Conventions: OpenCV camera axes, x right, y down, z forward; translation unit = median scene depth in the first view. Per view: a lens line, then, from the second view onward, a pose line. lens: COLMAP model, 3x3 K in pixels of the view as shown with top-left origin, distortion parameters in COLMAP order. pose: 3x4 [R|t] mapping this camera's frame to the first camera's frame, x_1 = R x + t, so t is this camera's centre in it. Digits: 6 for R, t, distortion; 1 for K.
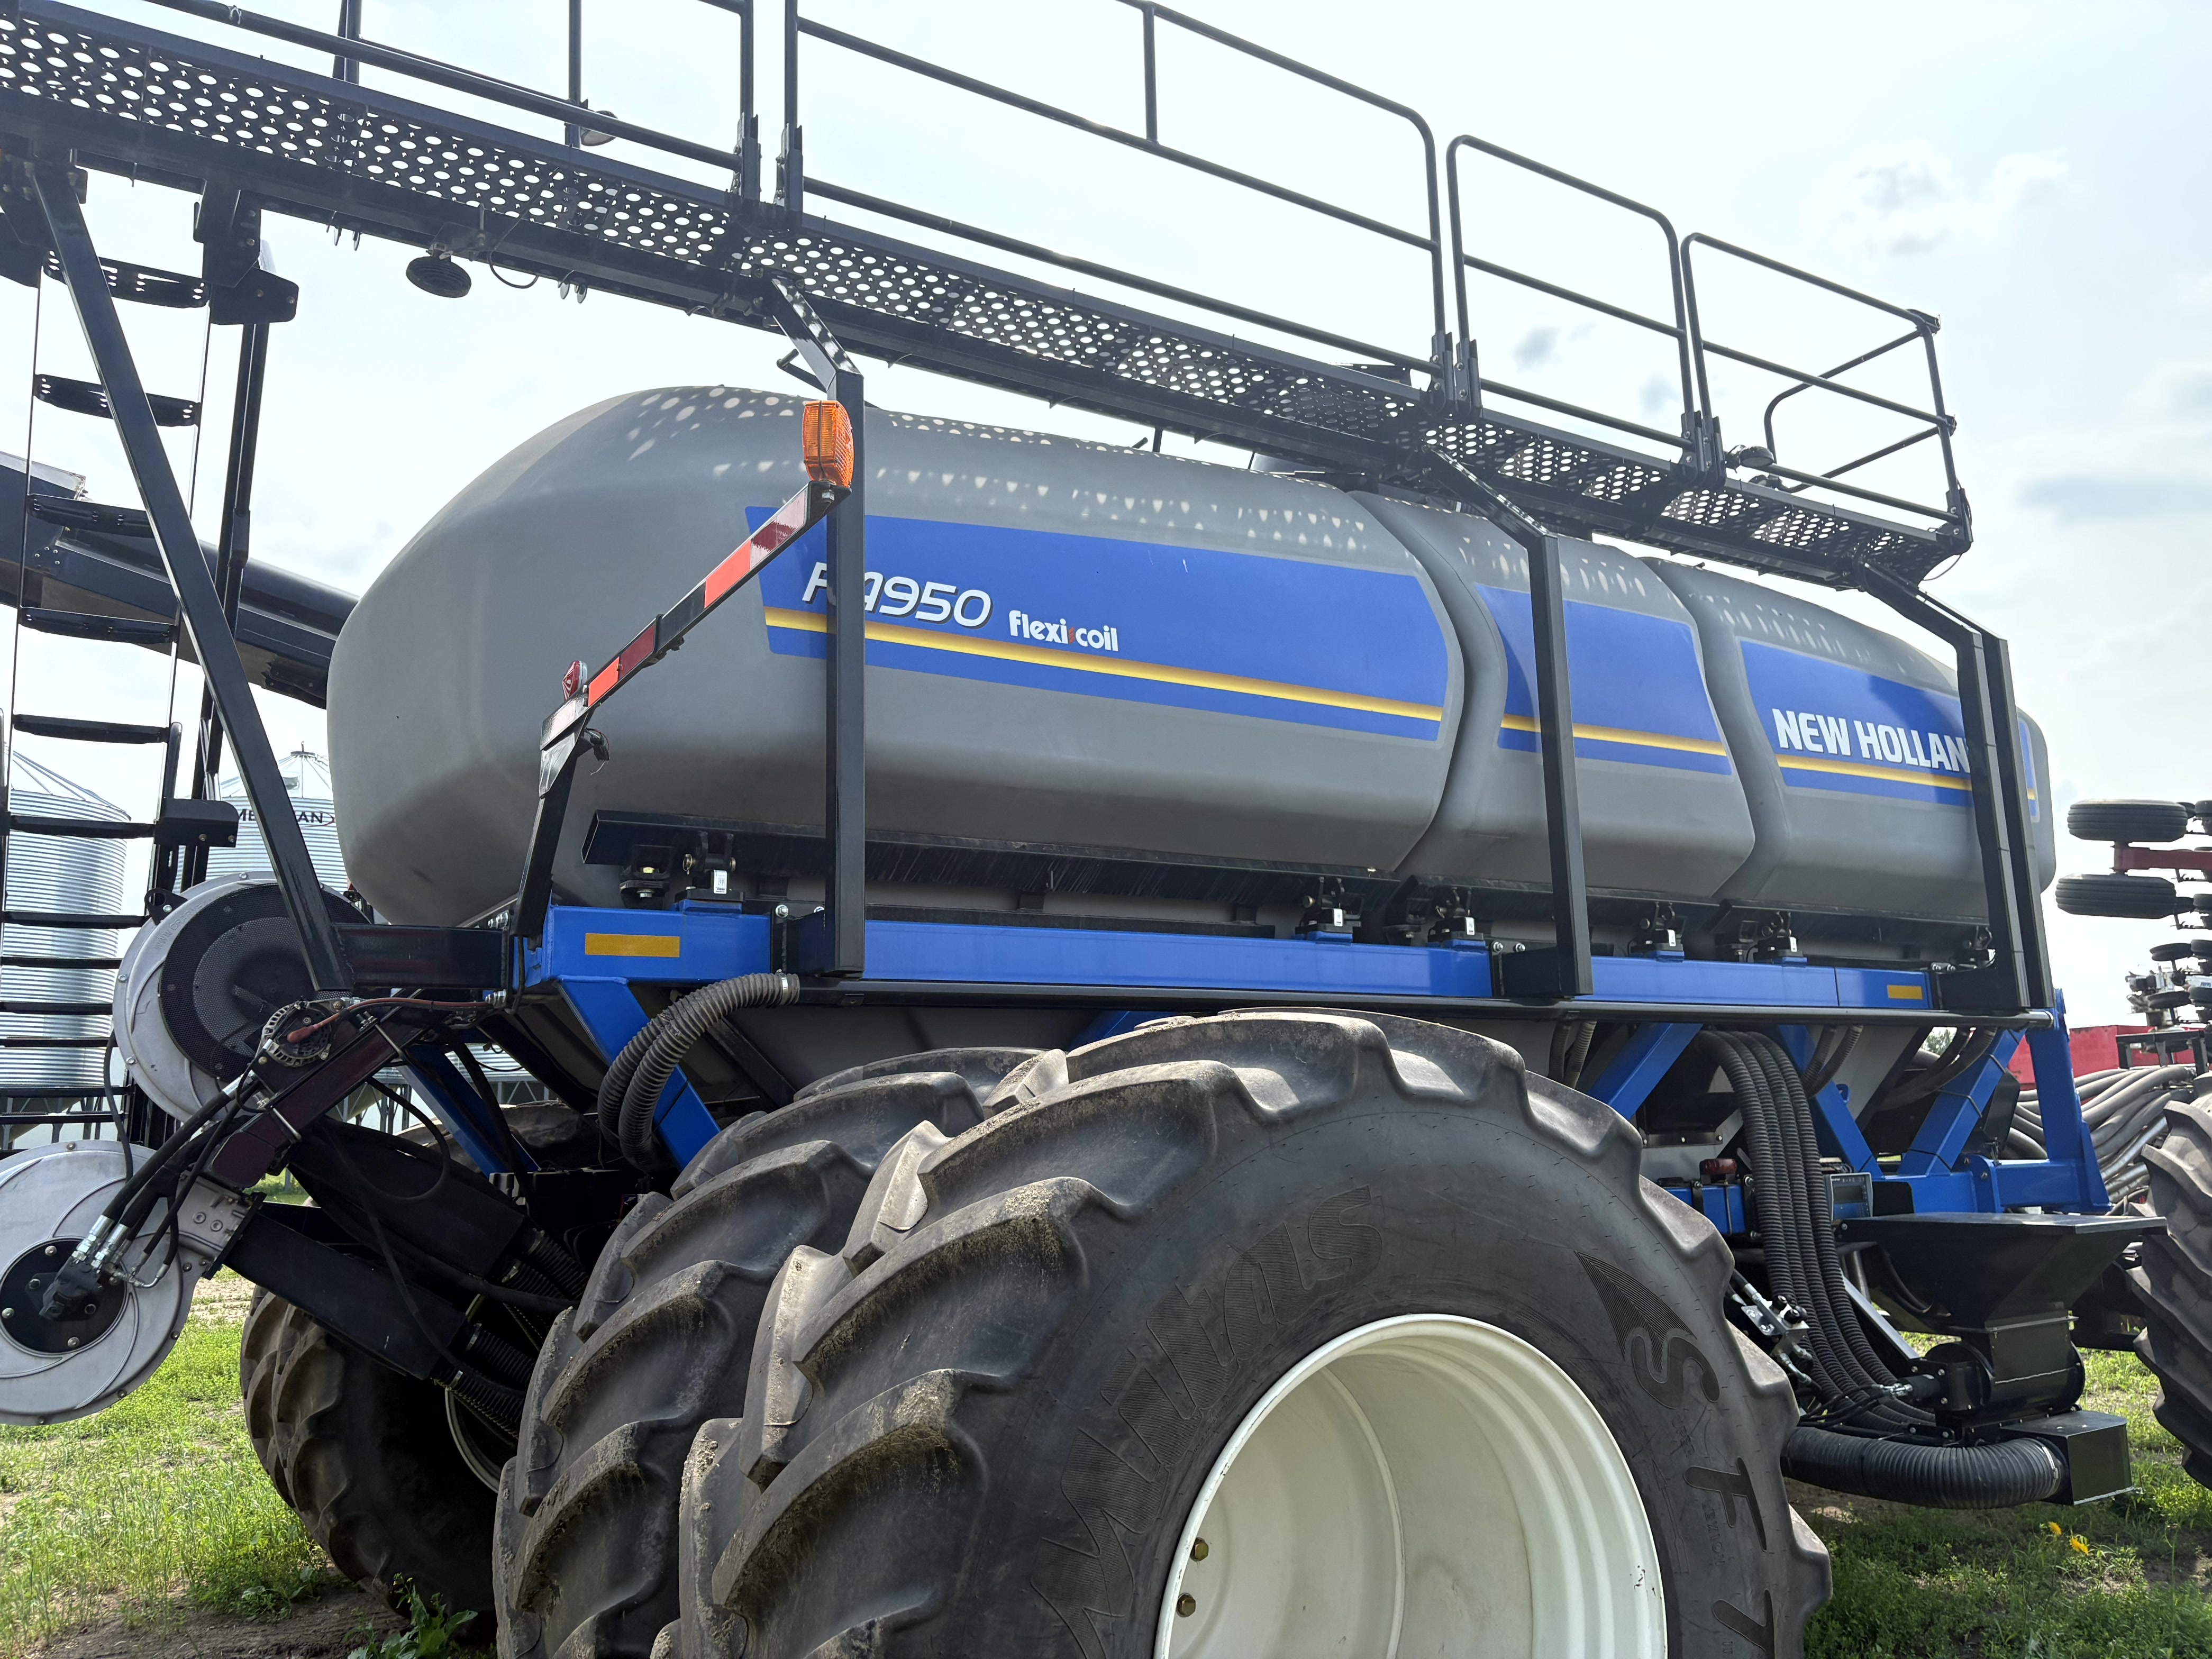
lens RADIAL K [[1670.6, 0, 1103.2], [0, 1670.6, 825.4], [0, 0, 1]] dist [0.050896, -0.053142]
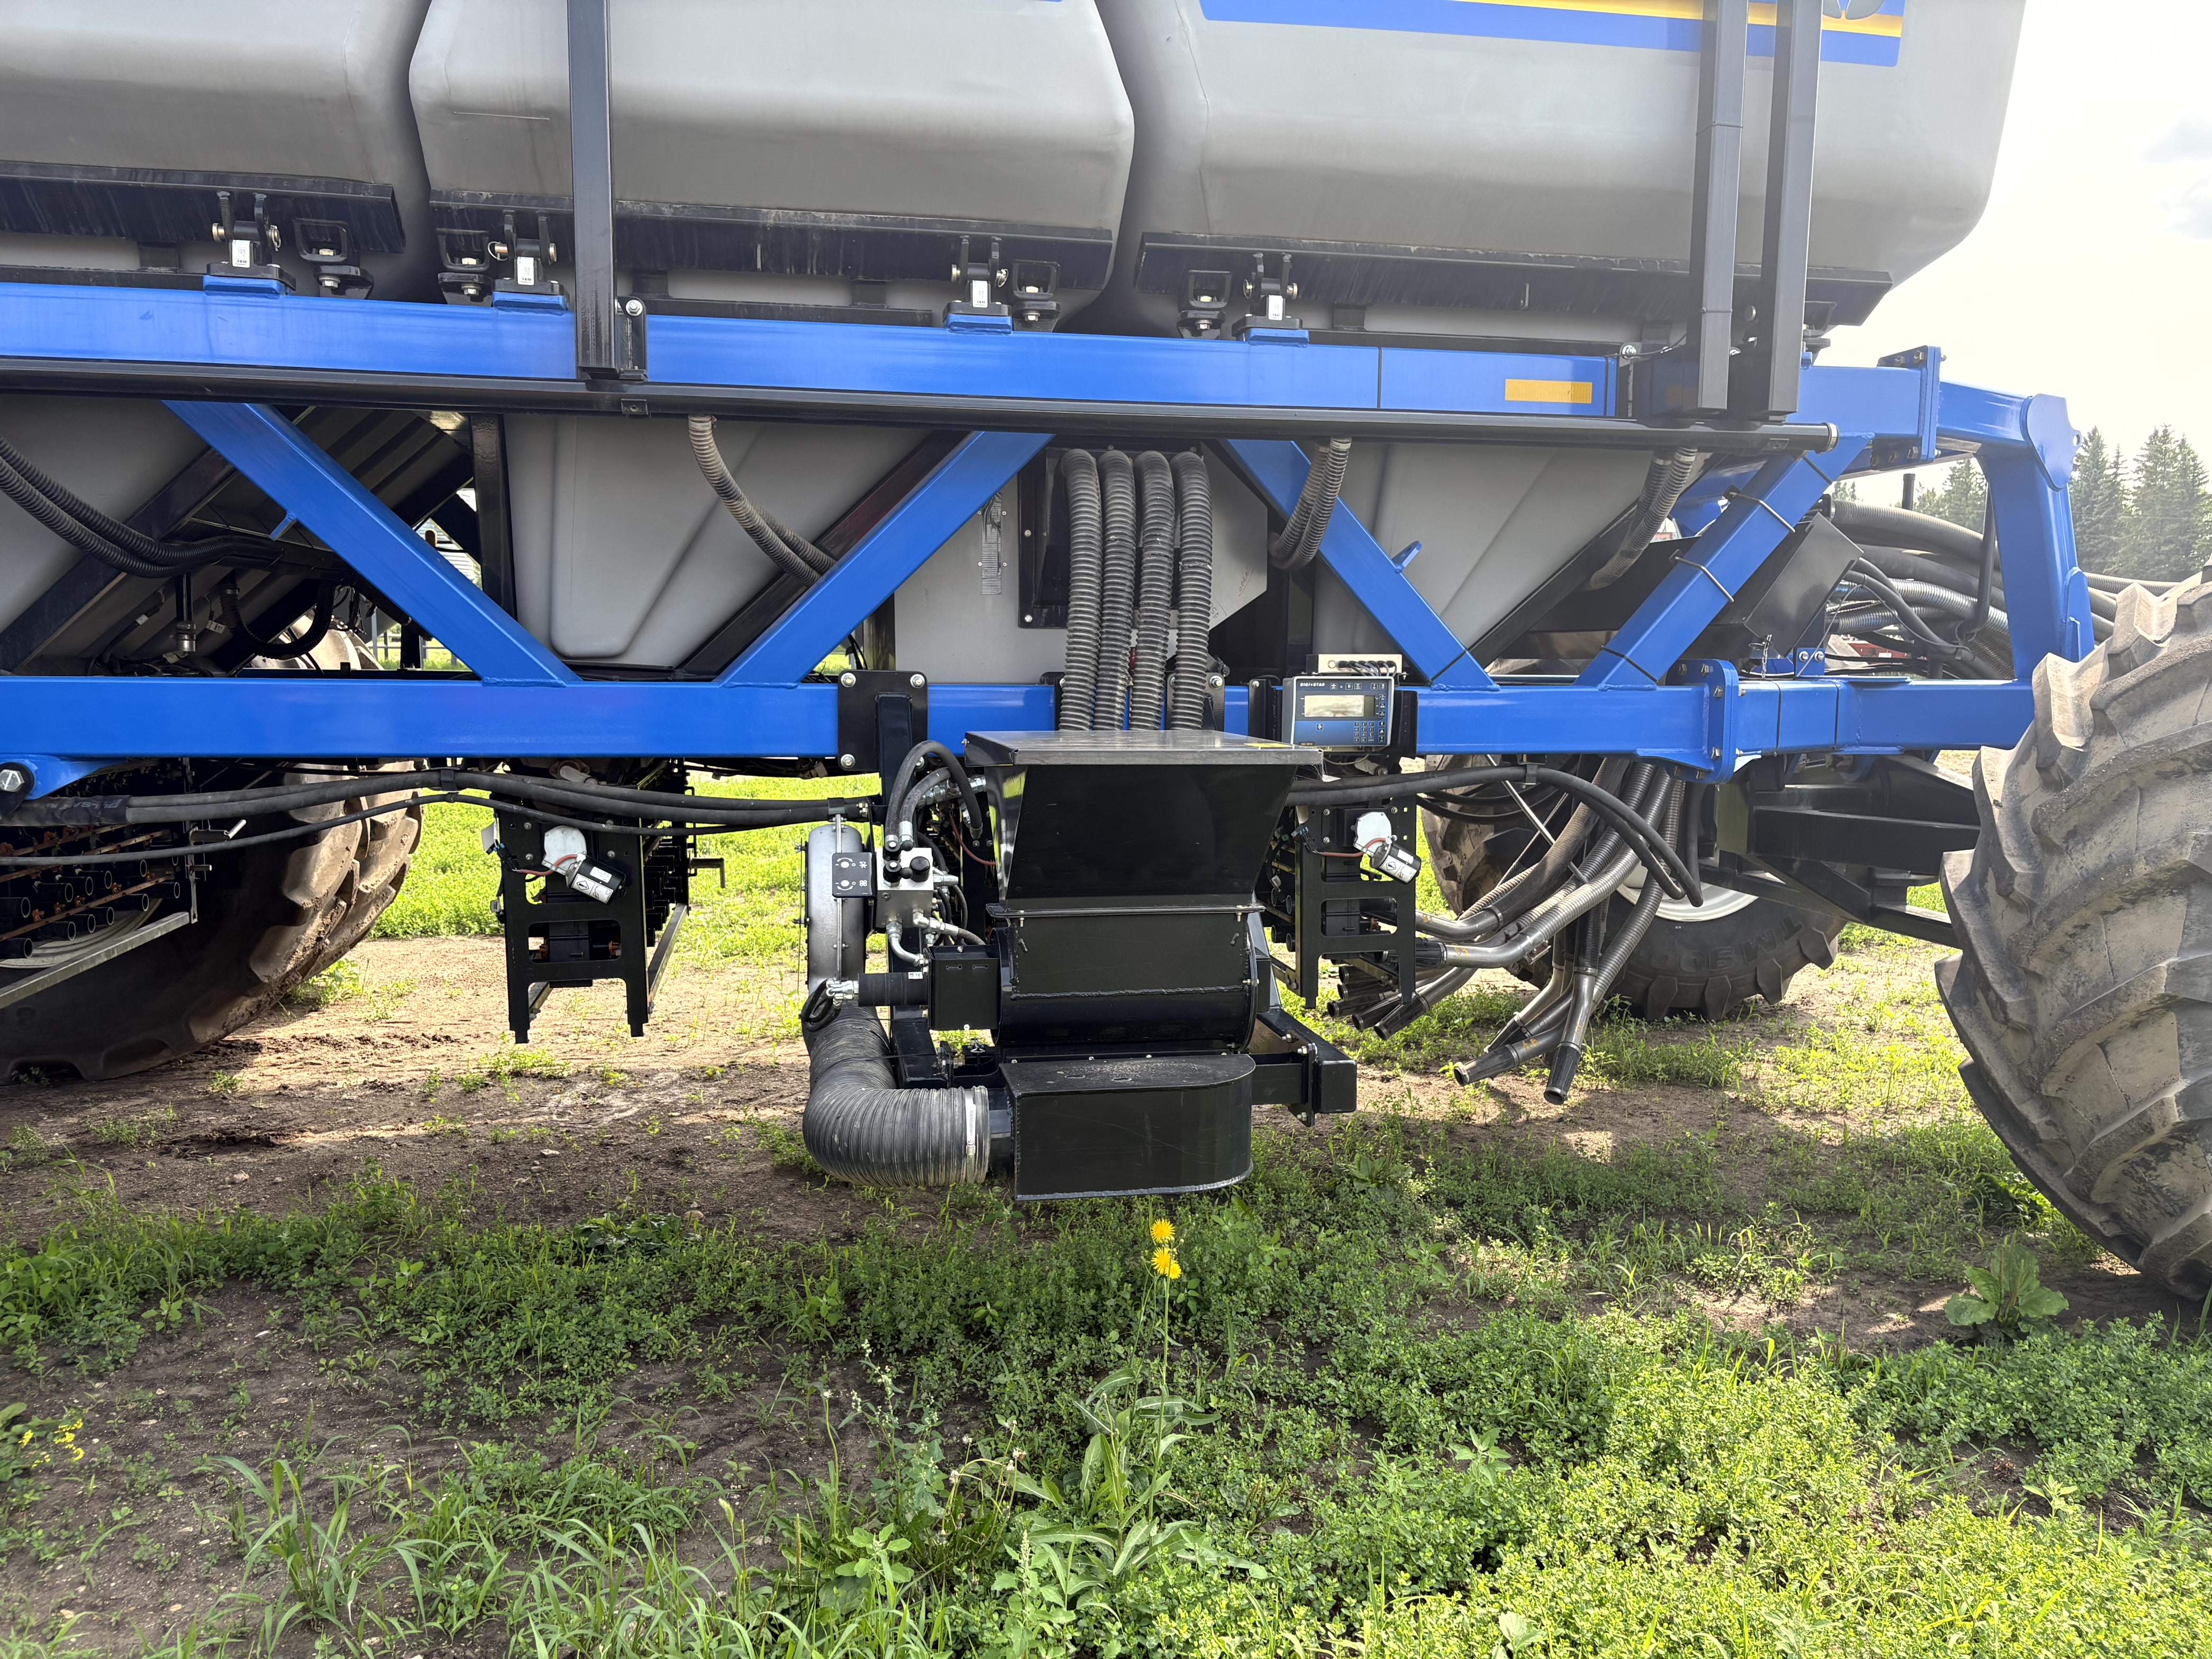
lens RADIAL K [[1670.6, 0, 1108.5], [0, 1670.6, 840.6], [0, 0, 1]] dist [0.050896, -0.053142]
pose [[0.917464, 0.107385, -0.383052, 0.560450], [0.024803, 0.945565, 0.324487, 0.049744], [0.397045, -0.307206, 0.864858, 0.351554]]
